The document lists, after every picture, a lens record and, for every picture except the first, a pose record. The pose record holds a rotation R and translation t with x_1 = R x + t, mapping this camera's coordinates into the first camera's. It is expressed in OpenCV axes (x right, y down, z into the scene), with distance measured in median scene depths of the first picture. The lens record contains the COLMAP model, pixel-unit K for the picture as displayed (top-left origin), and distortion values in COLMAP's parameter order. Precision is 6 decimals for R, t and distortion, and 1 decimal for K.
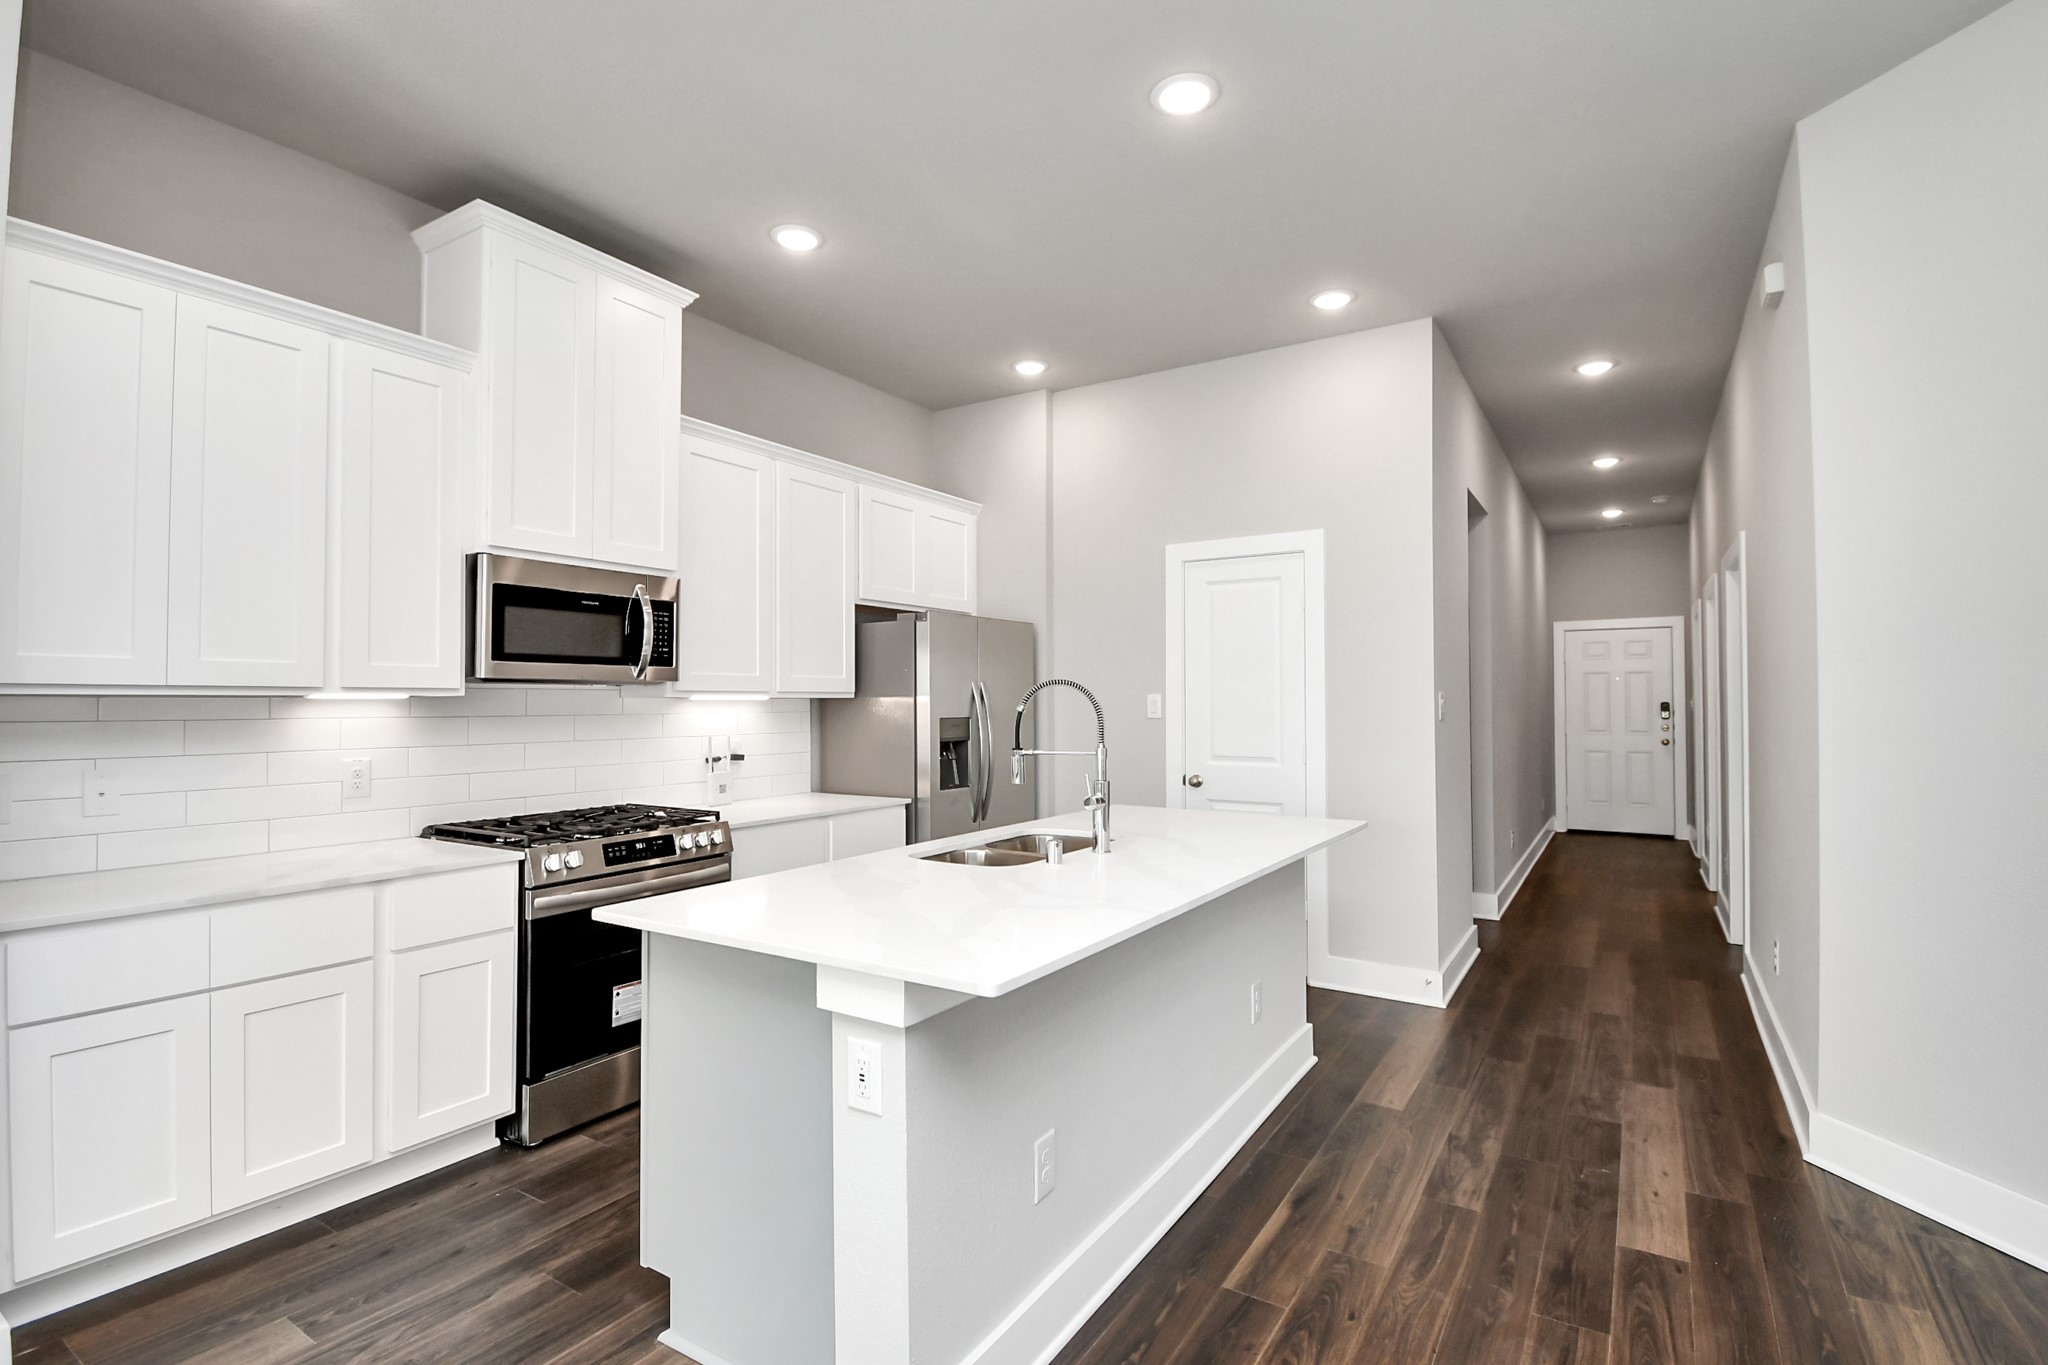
lens RADIAL K [[936.5, 0, 1024.0], [0, 936.5, 682.5], [0, 0, 1]] dist [0.002365, 0.000017]
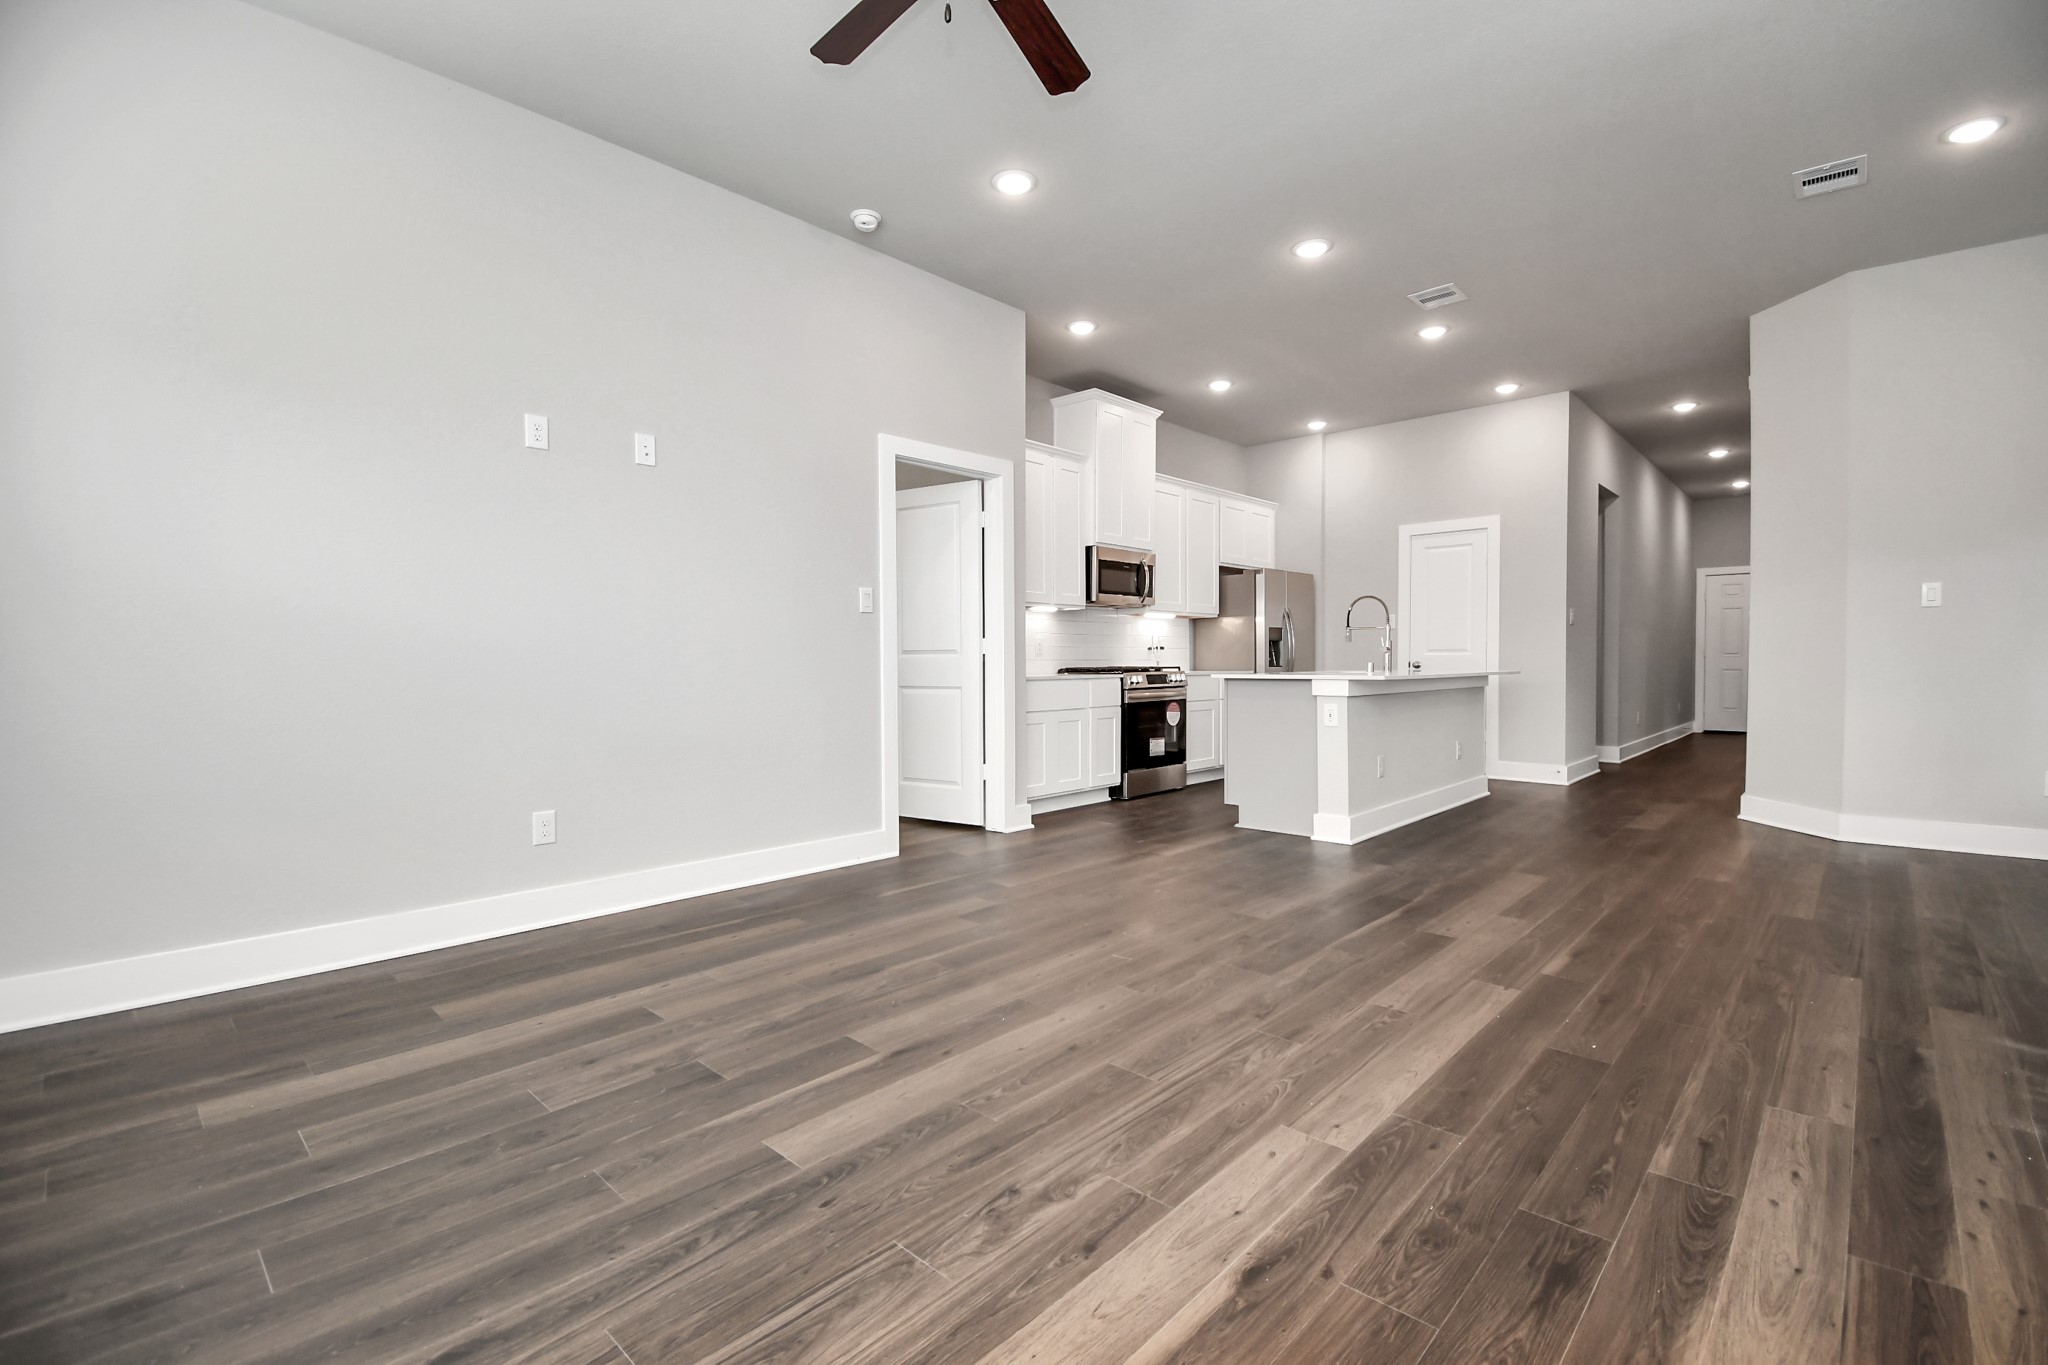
lens RADIAL K [[872.4, 0, 1031.4], [0, 872.4, 691.6], [0, 0, 1]] dist [-0.001168, -0.000163]
pose [[0.981961, 0.002629, -0.189067, -0.272803], [0.007842, 0.998477, 0.054609, 0.081559], [0.188922, -0.055107, 0.980445, -0.924551]]
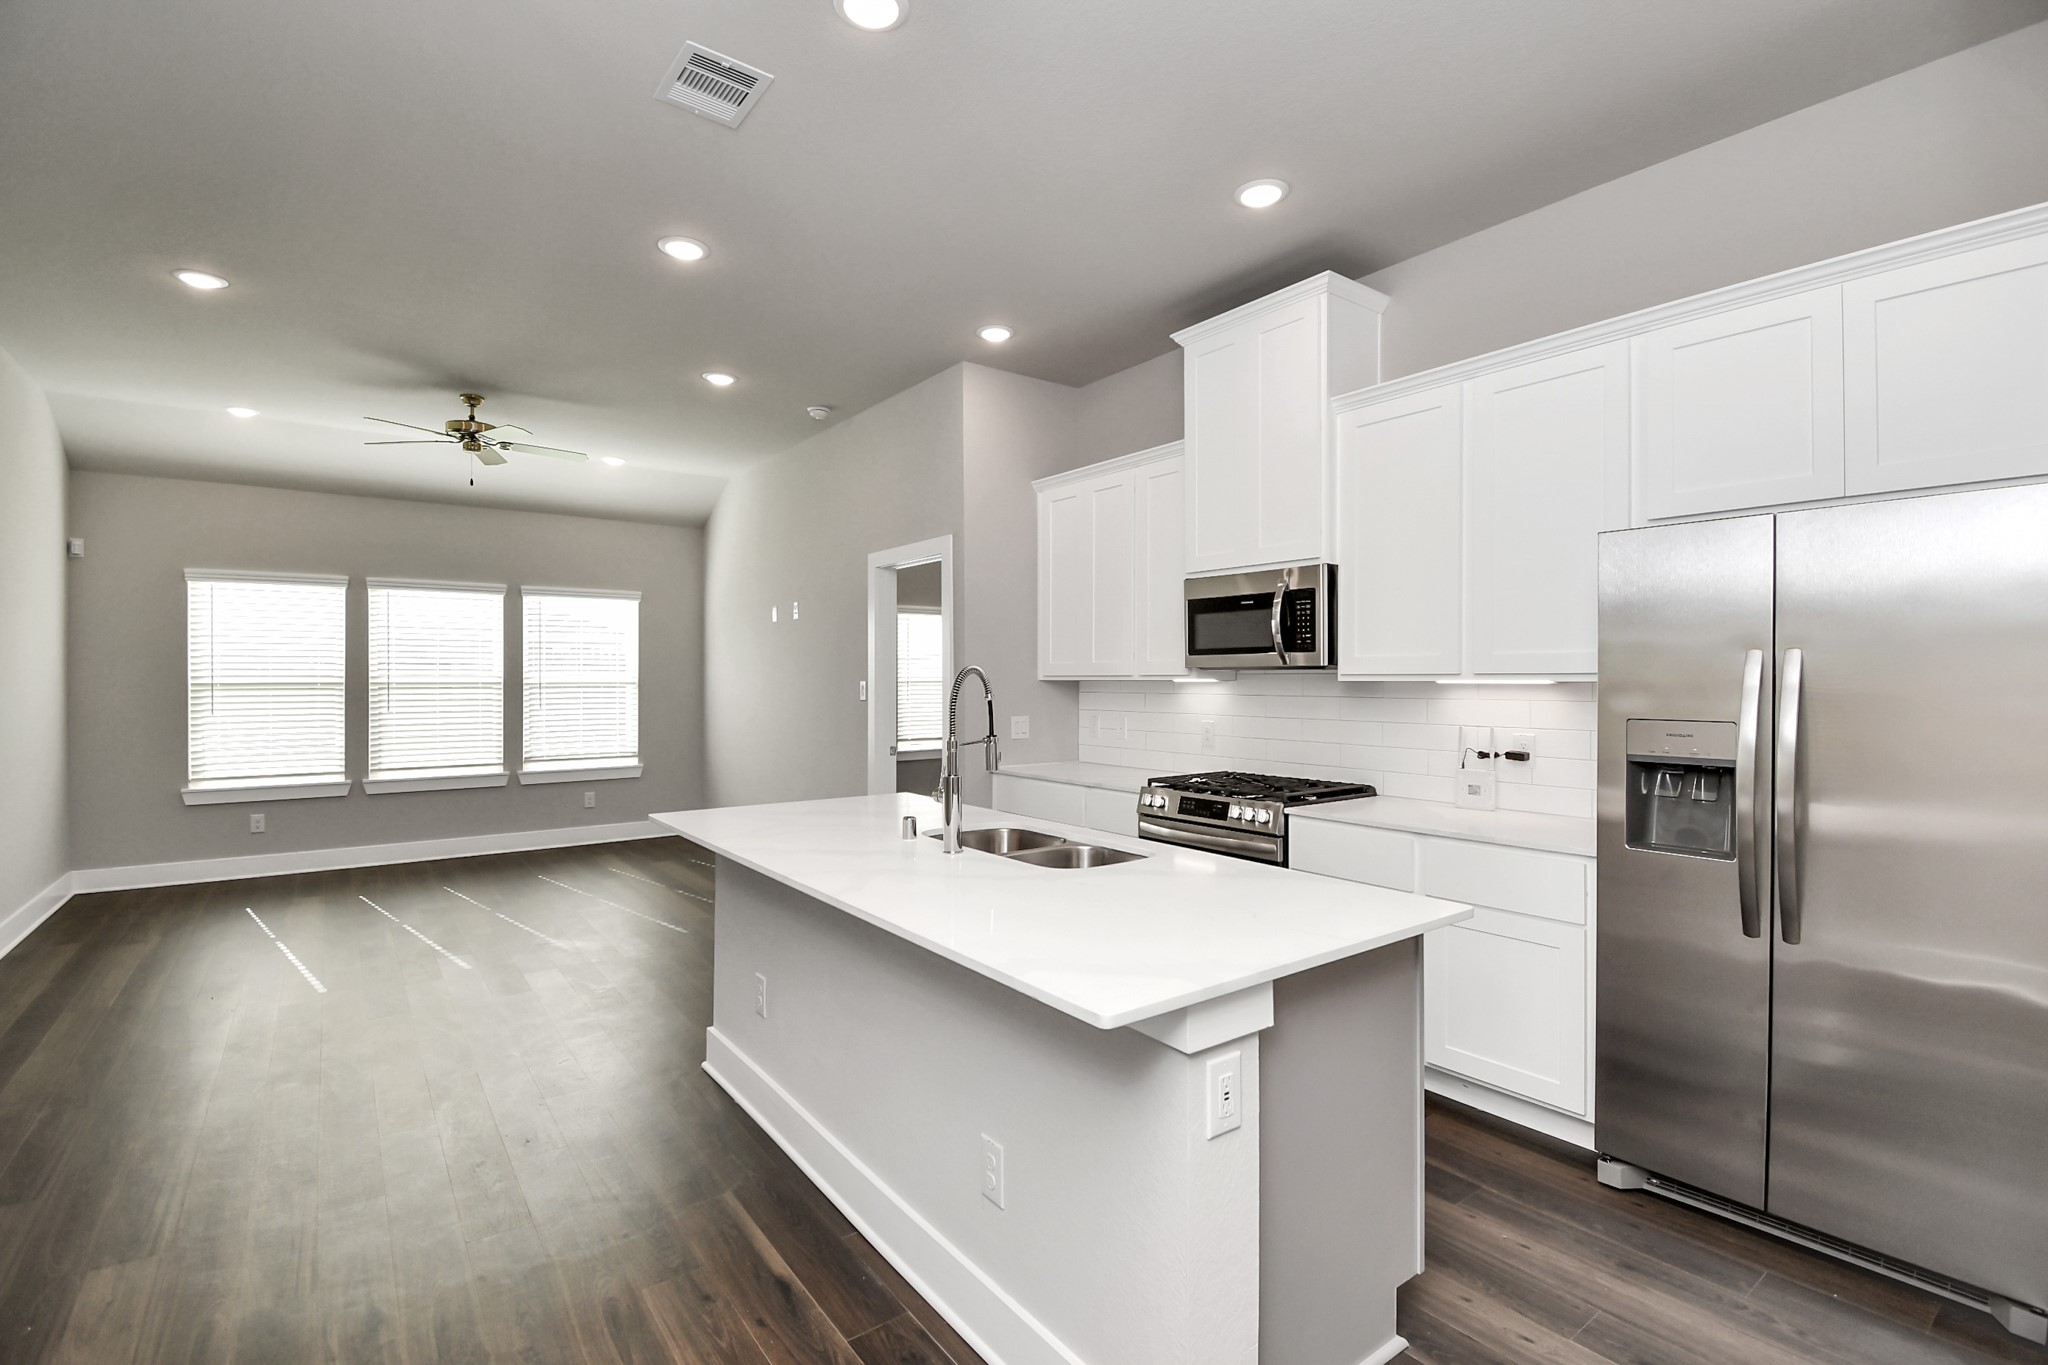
lens RADIAL K [[949.7, 0, 1024.0], [0, 949.7, 682.5], [0, 0, 1]] dist [-0.028403, -0.000220]
pose [[-0.350794, -0.001968, -0.936450, 0.697060], [0.015235, 0.999853, -0.007808, 0.020051], [0.936329, -0.017006, -0.350713, 1.048757]]
